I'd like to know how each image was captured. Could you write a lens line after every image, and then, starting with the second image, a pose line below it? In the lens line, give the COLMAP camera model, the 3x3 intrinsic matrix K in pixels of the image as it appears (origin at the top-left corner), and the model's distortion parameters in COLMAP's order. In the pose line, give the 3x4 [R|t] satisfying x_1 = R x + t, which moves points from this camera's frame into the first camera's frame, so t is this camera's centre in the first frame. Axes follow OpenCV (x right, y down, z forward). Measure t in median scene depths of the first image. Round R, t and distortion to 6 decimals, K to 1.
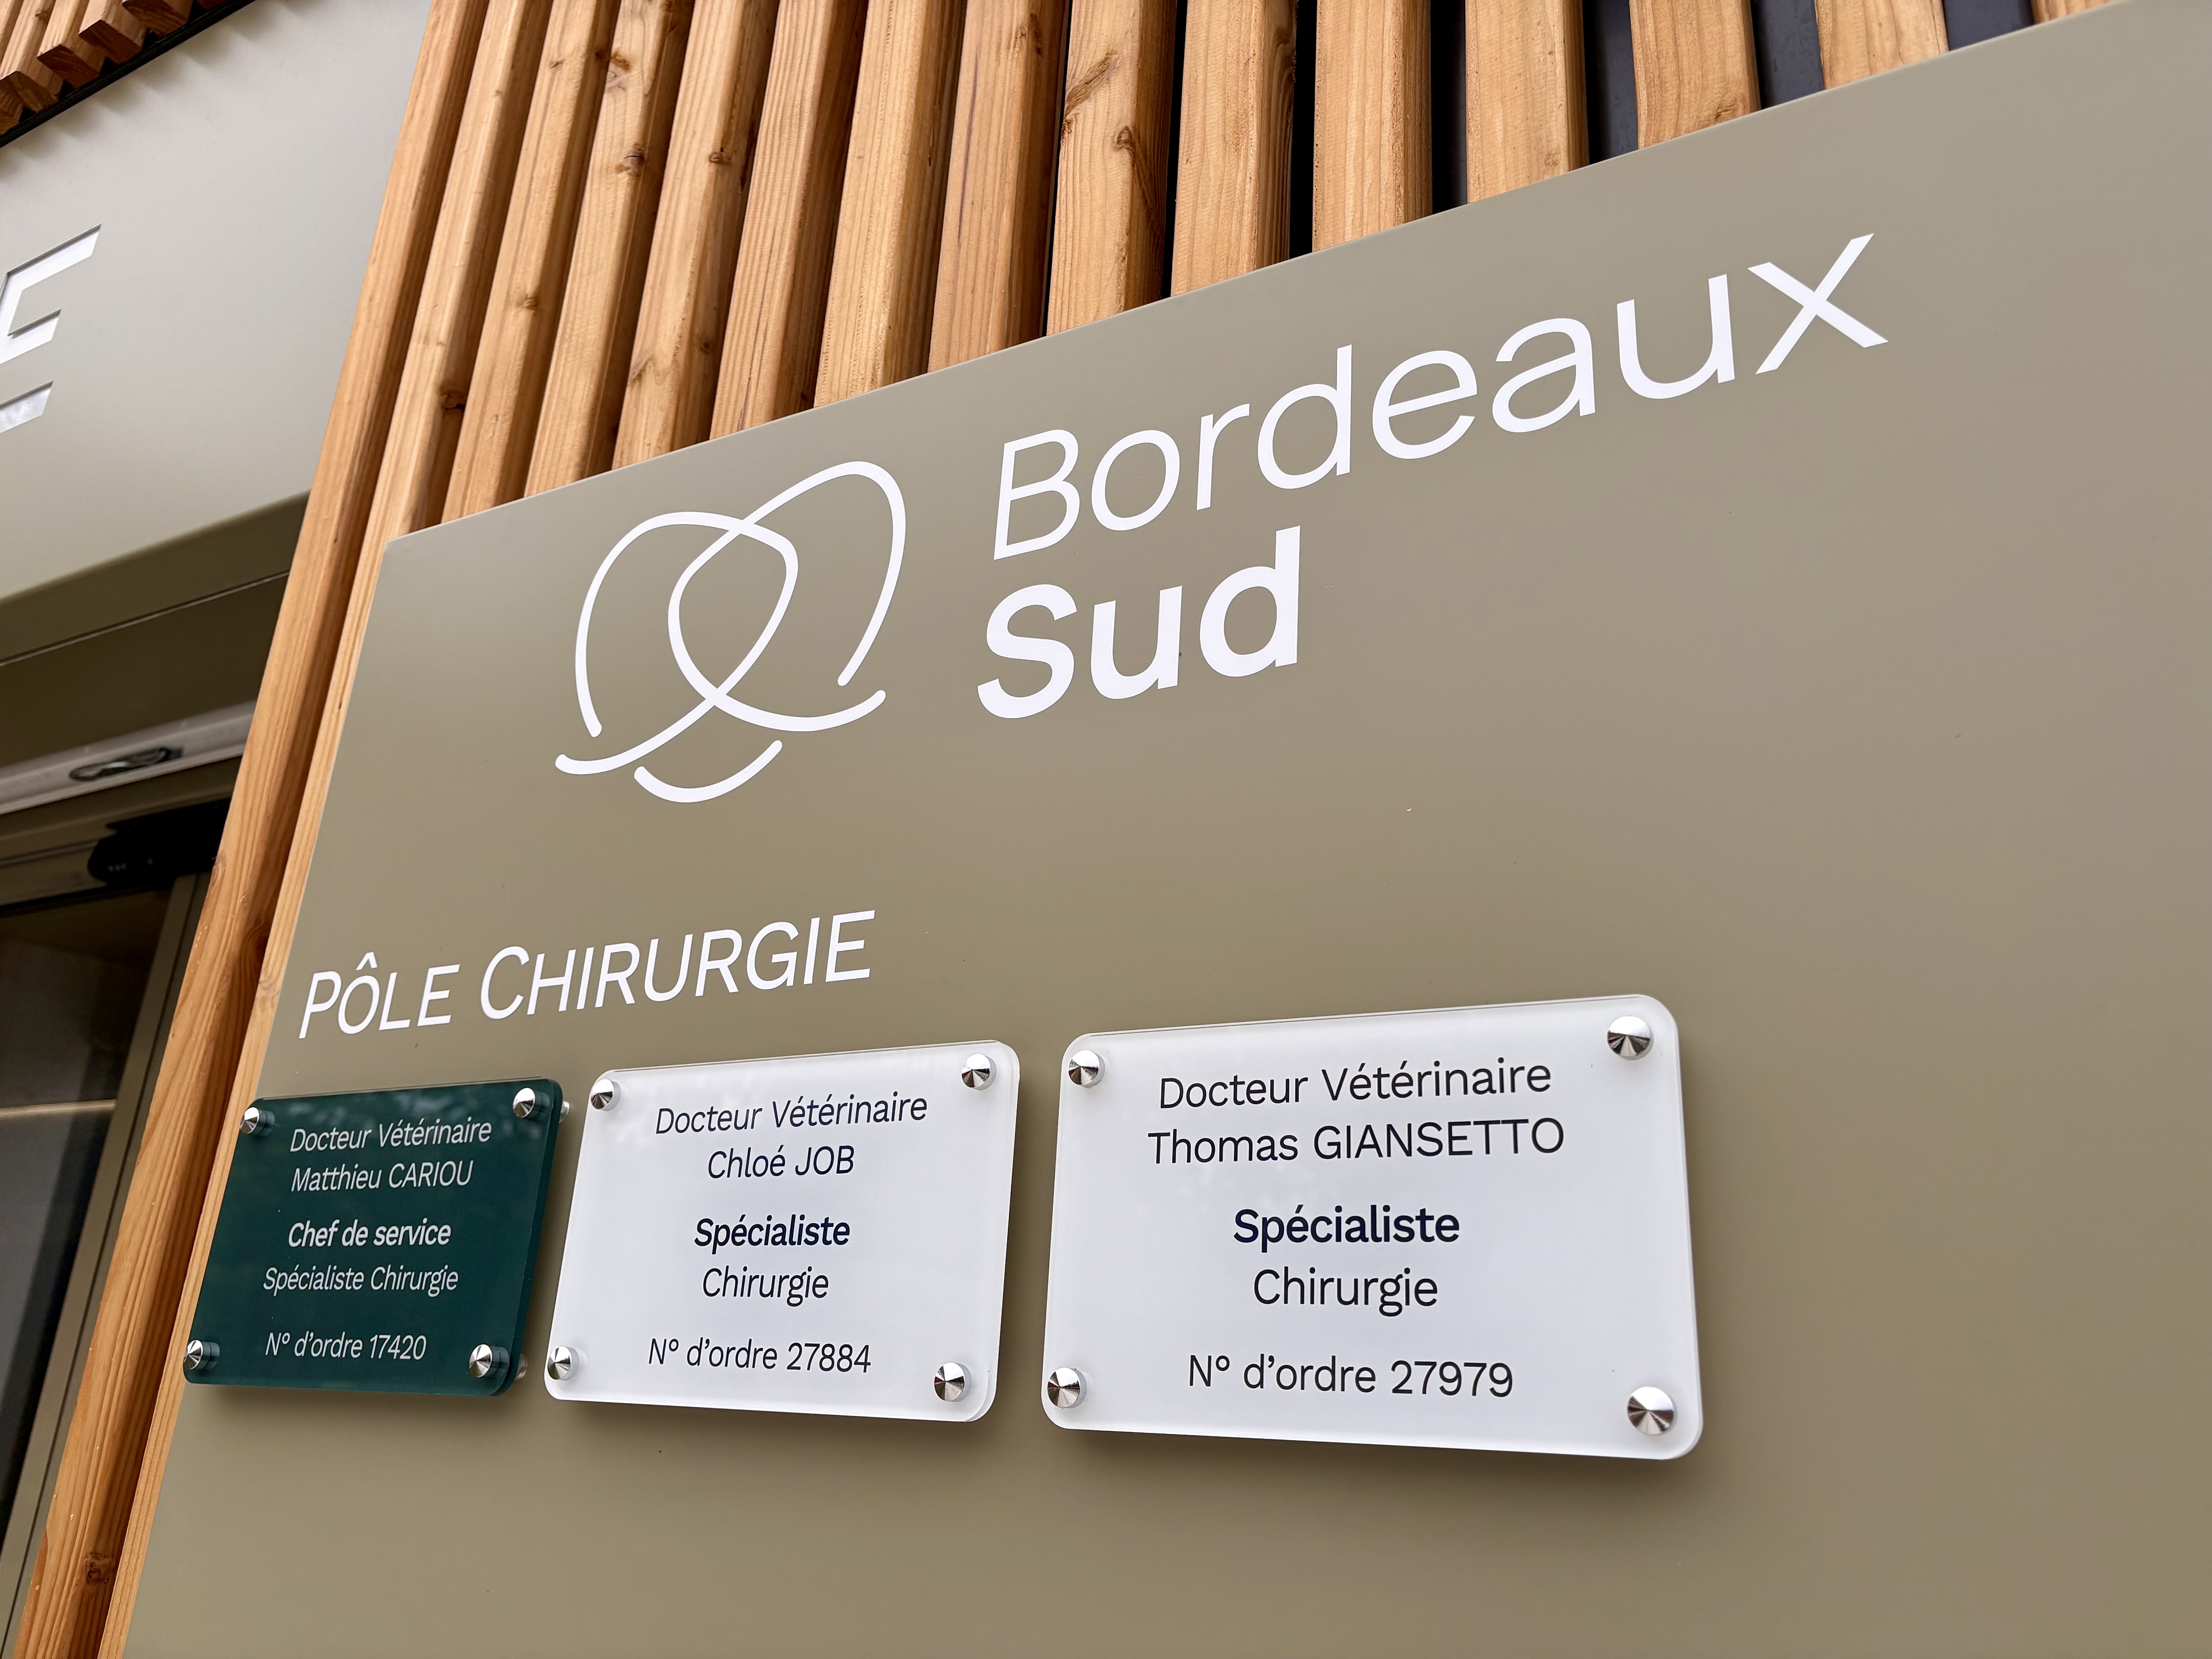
lens RADIAL K [[1671.1, 0, 1094.0], [0, 1671.1, 843.1], [0, 0, 1]] dist [0.113059, -0.285012]
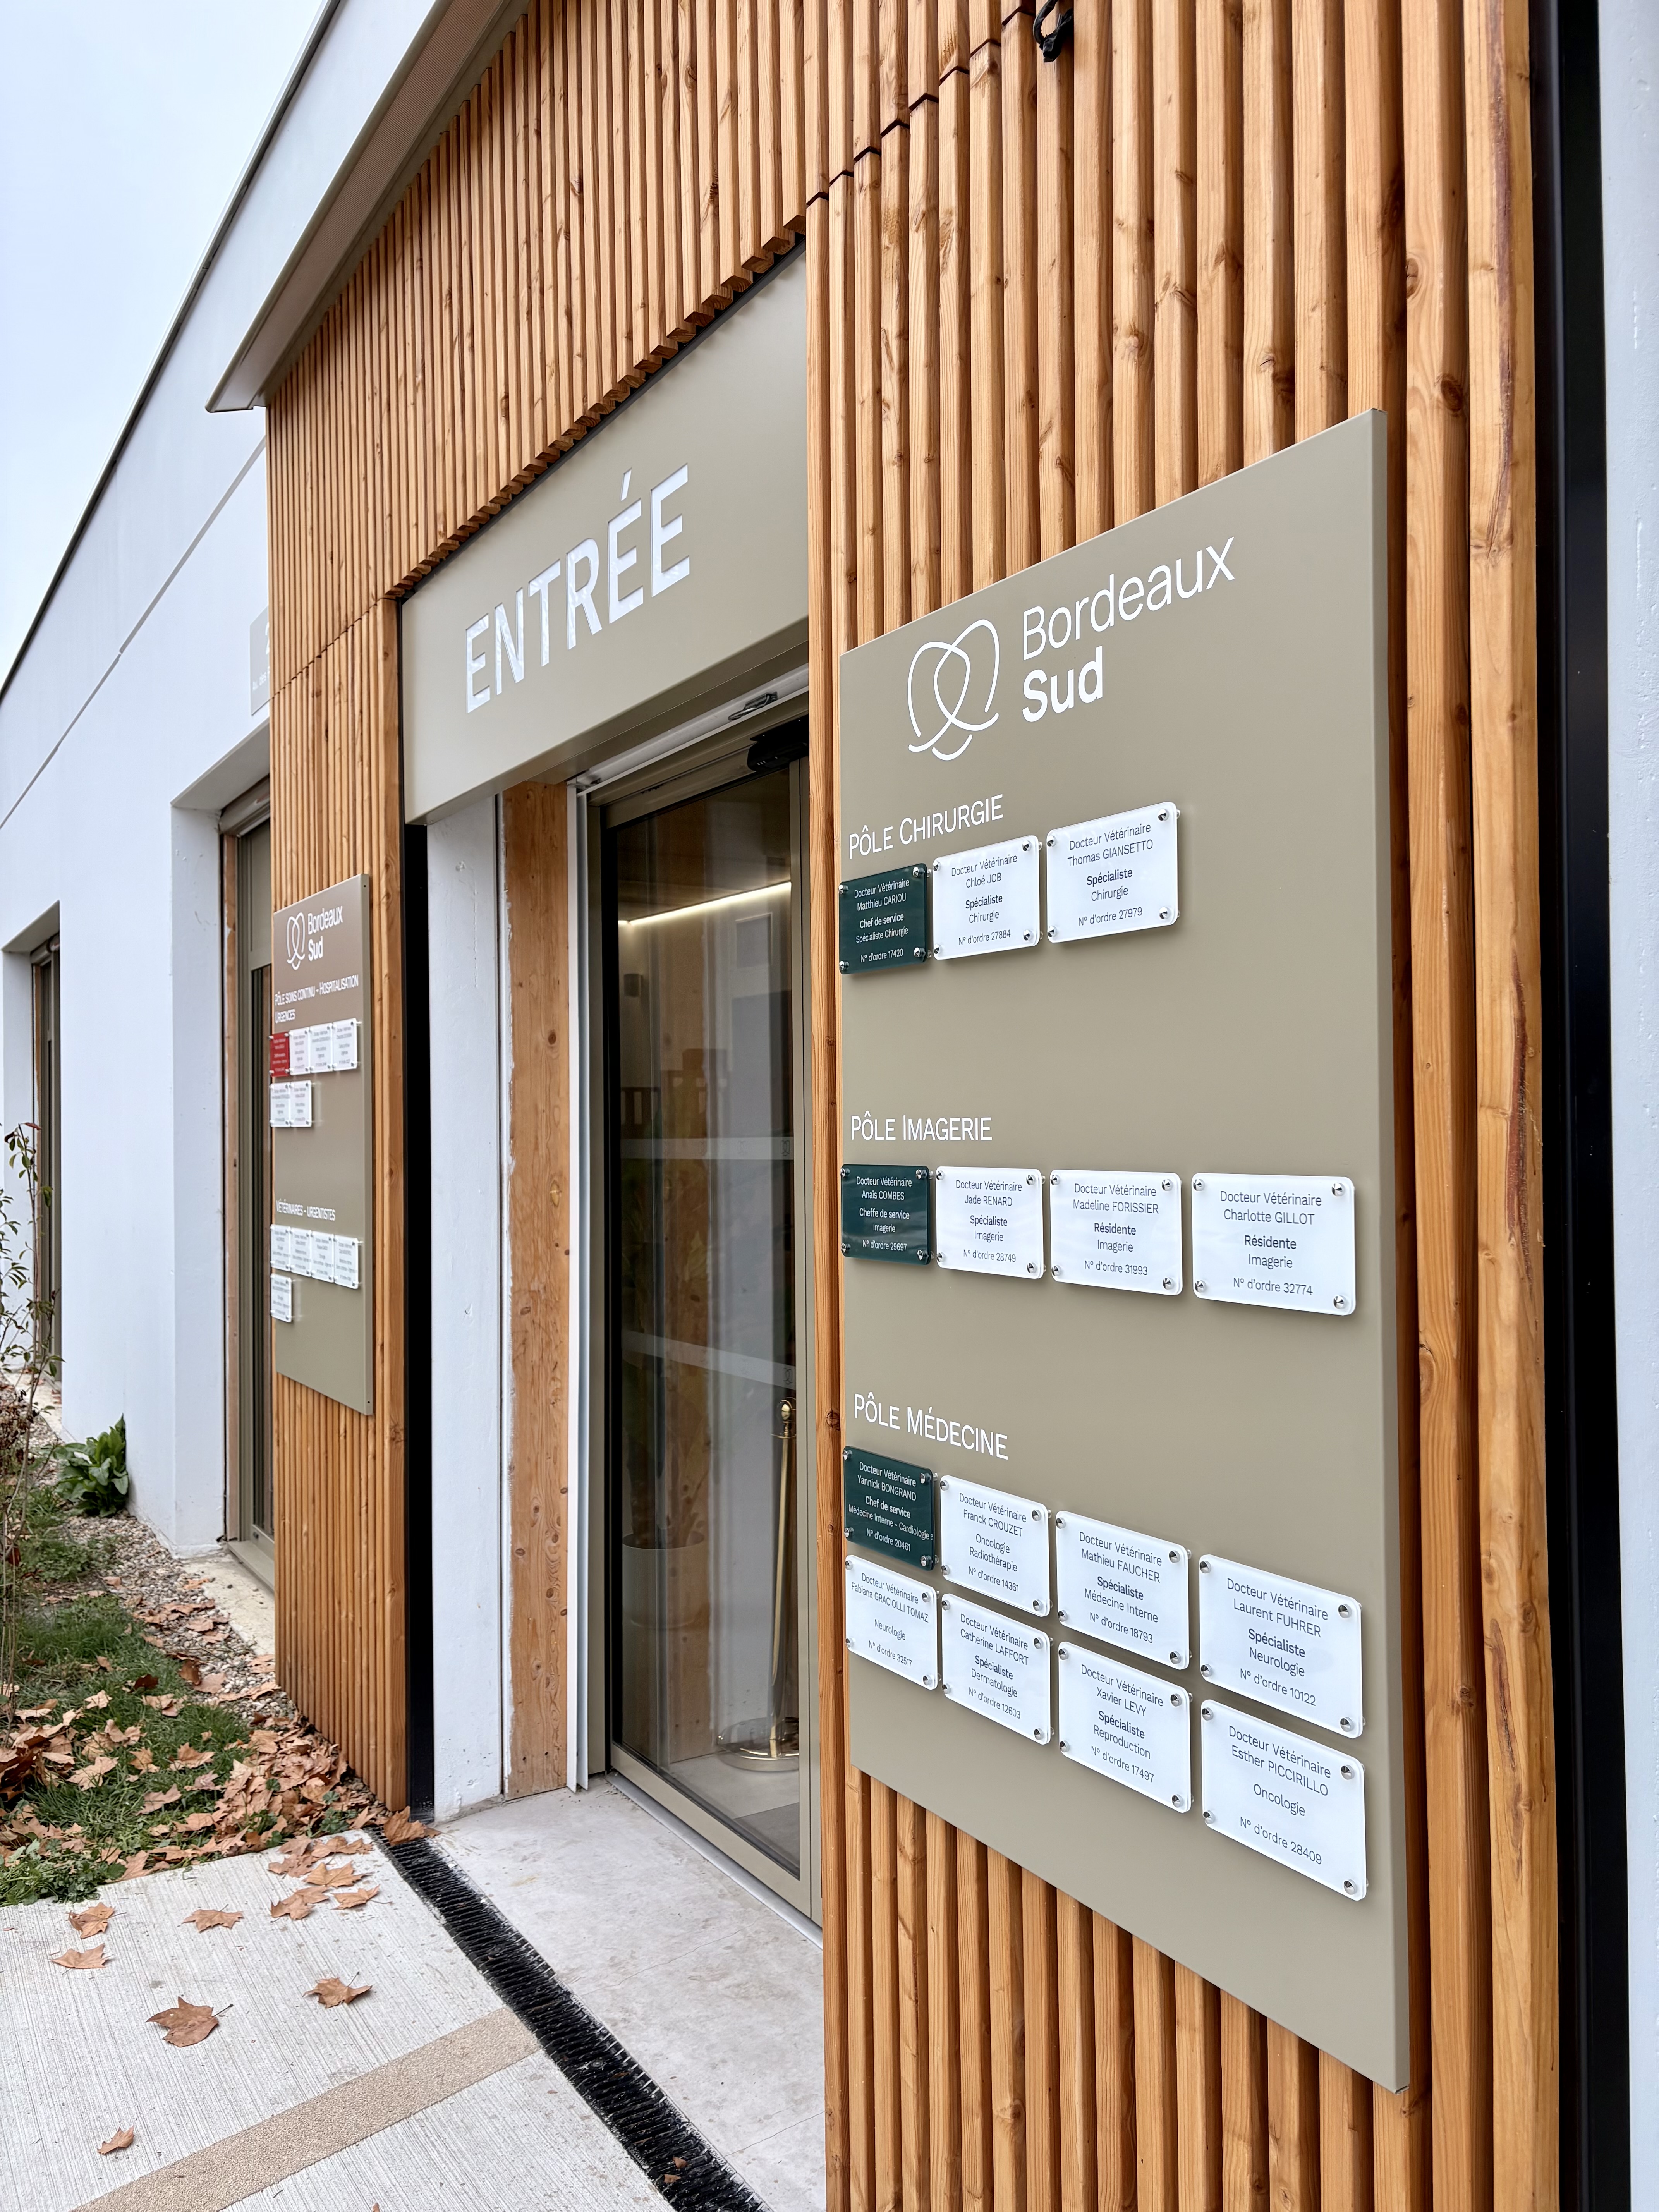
lens RADIAL K [[1666.6, 0, 832.3], [0, 1666.6, 1118.9], [0, 0, 1]] dist [0.106422, -0.223875]
pose [[0.874703, -0.070131, -0.479558, 1.006677], [0.223363, 0.936462, 0.270460, -0.296243], [0.430120, -0.343688, 0.834791, -1.850782]]
